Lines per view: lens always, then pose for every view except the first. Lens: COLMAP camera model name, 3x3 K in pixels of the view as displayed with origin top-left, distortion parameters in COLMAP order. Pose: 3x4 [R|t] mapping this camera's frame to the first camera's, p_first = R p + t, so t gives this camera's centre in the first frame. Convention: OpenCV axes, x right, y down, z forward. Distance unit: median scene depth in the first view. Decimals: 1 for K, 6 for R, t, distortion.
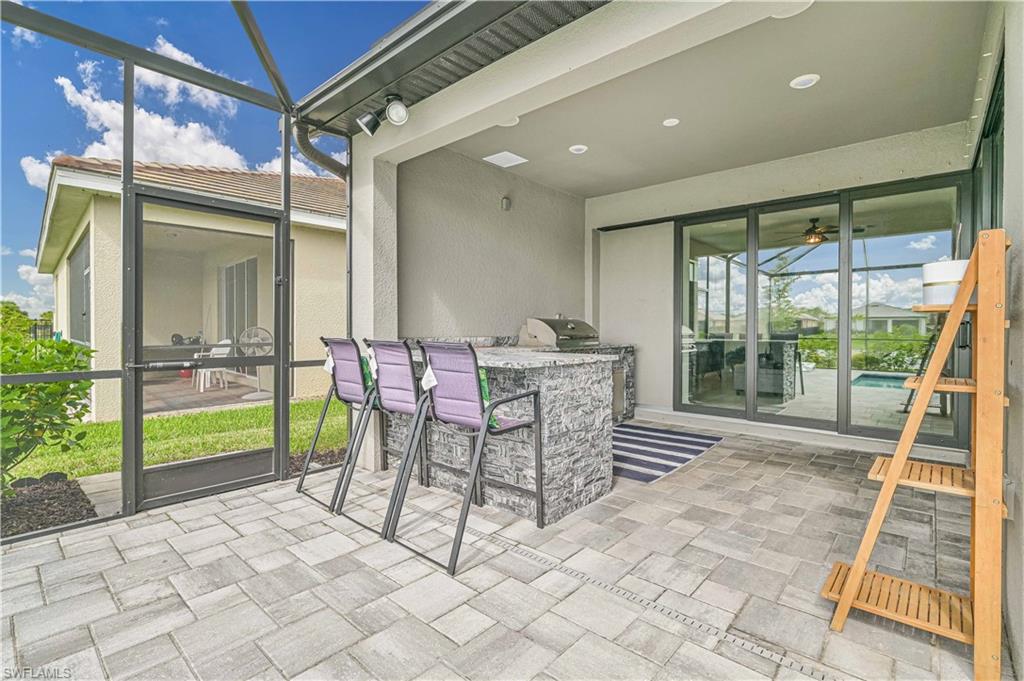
lens RADIAL K [[471.3, 0, 510.2], [0, 471.3, 333.7], [0, 0, 1]] dist [0.000389, -0.000007]
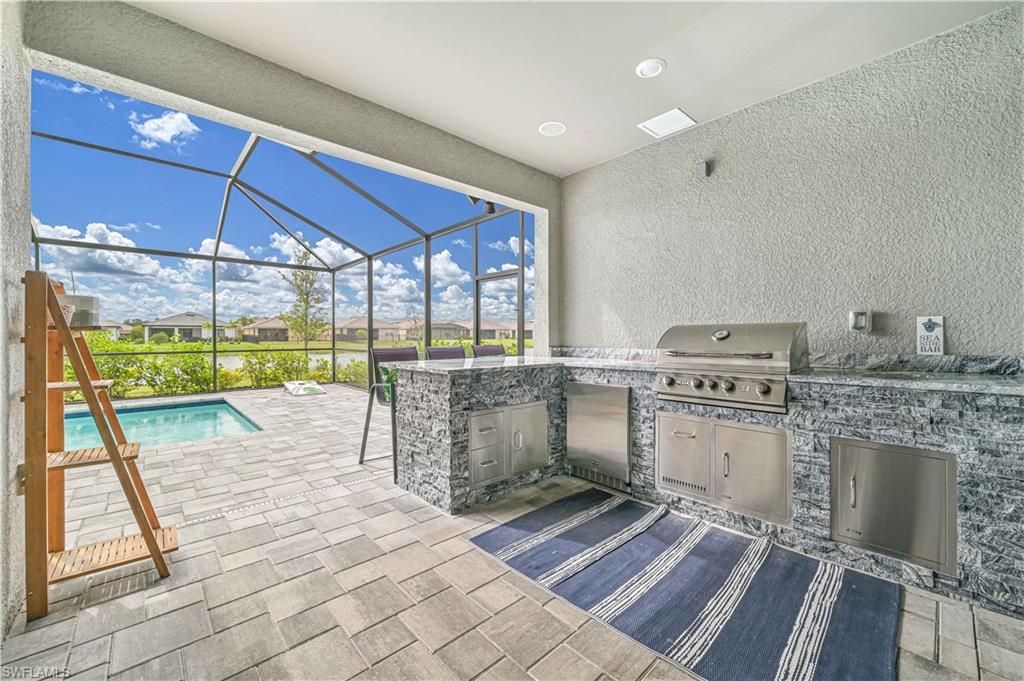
lens RADIAL K [[400.8, 0, 510.4], [0, 400.8, 337.3], [0, 0, 1]] dist [0.001852, 0.000142]
pose [[-0.093415, 0.004683, -0.995616, 1.092856], [-0.010690, 0.999927, 0.005706, -0.026859], [0.995570, 0.011176, -0.093358, 1.300991]]
